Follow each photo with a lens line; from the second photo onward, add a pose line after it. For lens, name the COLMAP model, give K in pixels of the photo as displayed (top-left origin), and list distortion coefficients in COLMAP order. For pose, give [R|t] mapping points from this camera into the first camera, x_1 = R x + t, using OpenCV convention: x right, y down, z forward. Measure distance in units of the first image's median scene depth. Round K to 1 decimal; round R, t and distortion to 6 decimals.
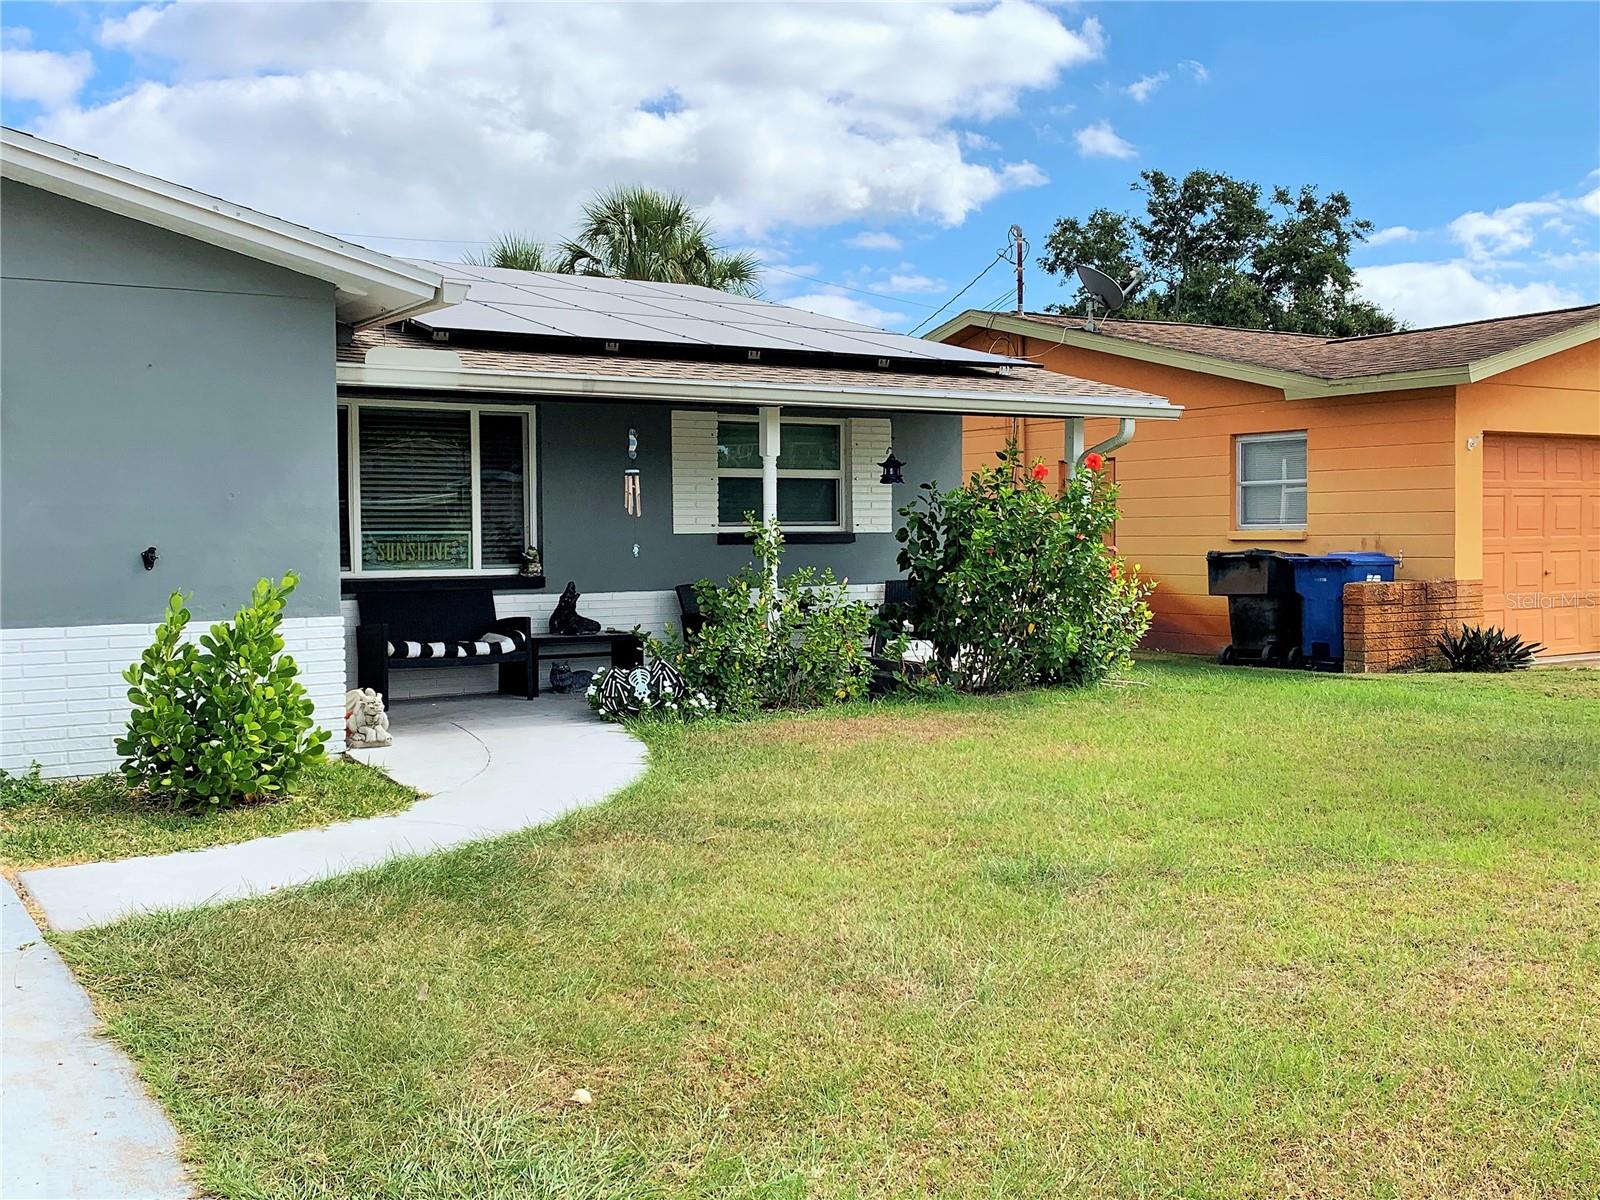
lens RADIAL K [[1650.3, 0, 800.0], [0, 1650.3, 600.0], [0, 0, 1]] dist [0.152172, -0.462826]
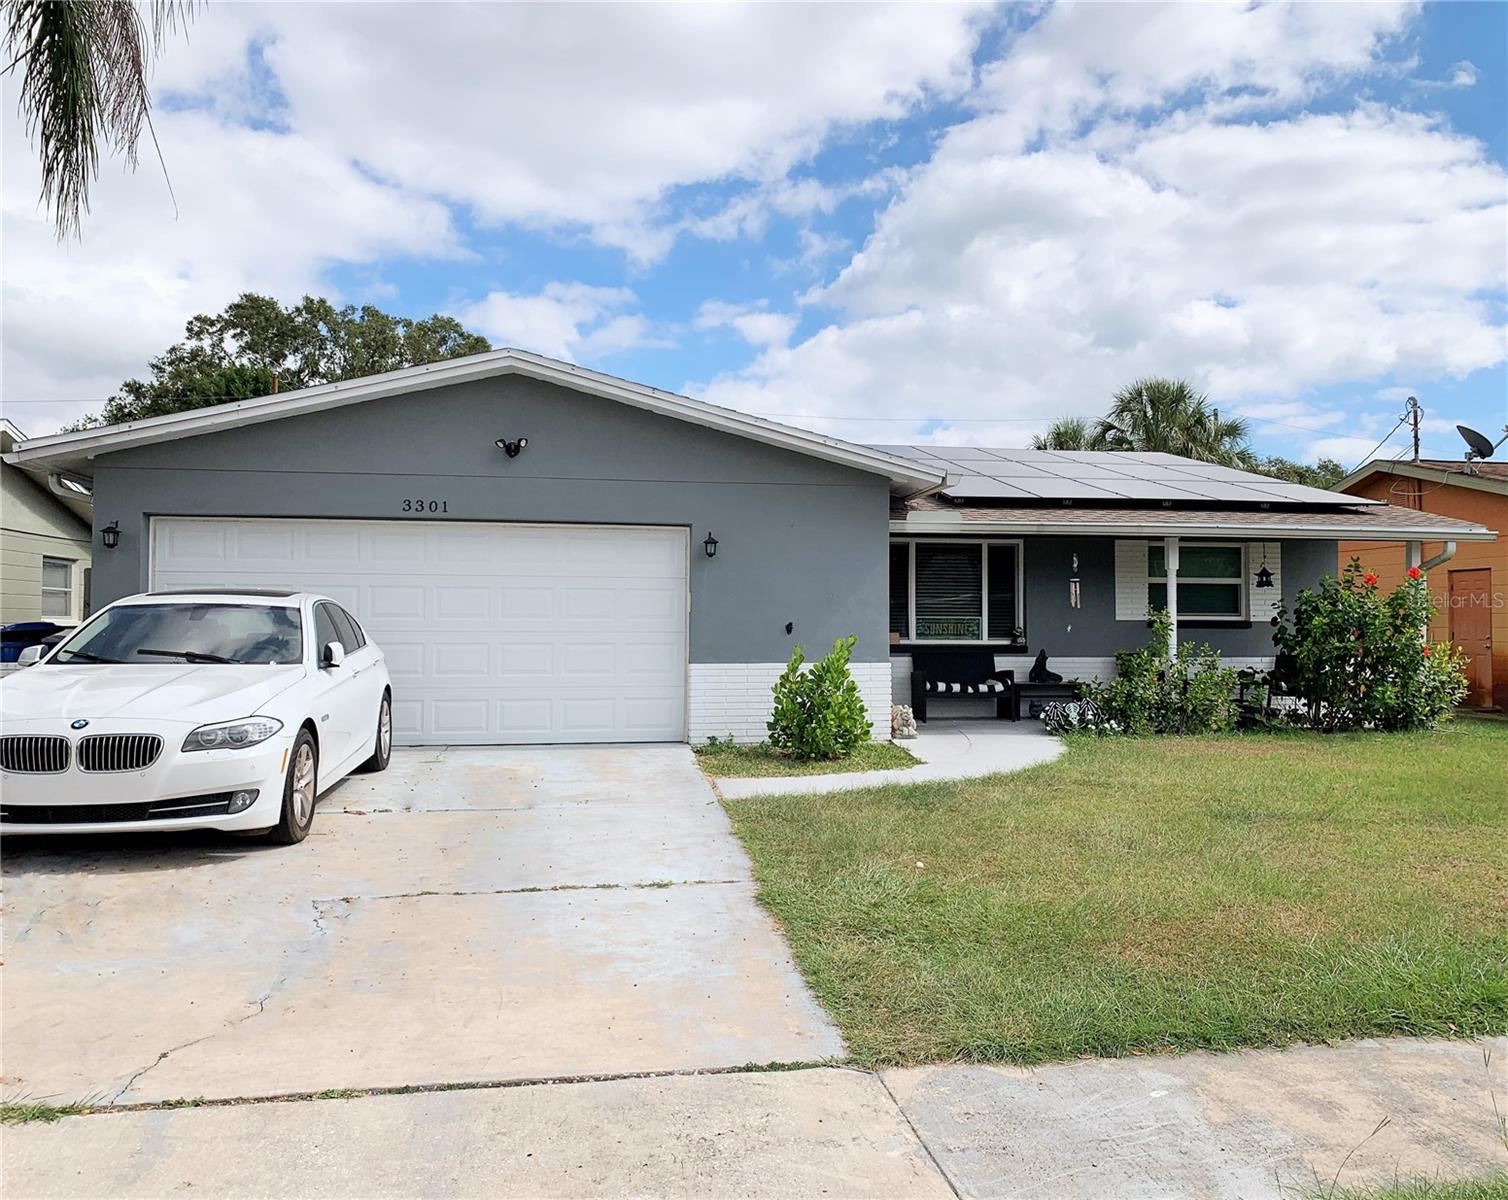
lens RADIAL K [[1210.3, 0, 754.0], [0, 1210.3, 600.0], [0, 0, 1]] dist [0.000504, -0.000448]
pose [[0.904930, 0.003944, -0.425542, 0.109603], [-0.029567, 0.998123, -0.053623, 0.012748], [0.424532, 0.061107, 0.903349, -0.175551]]
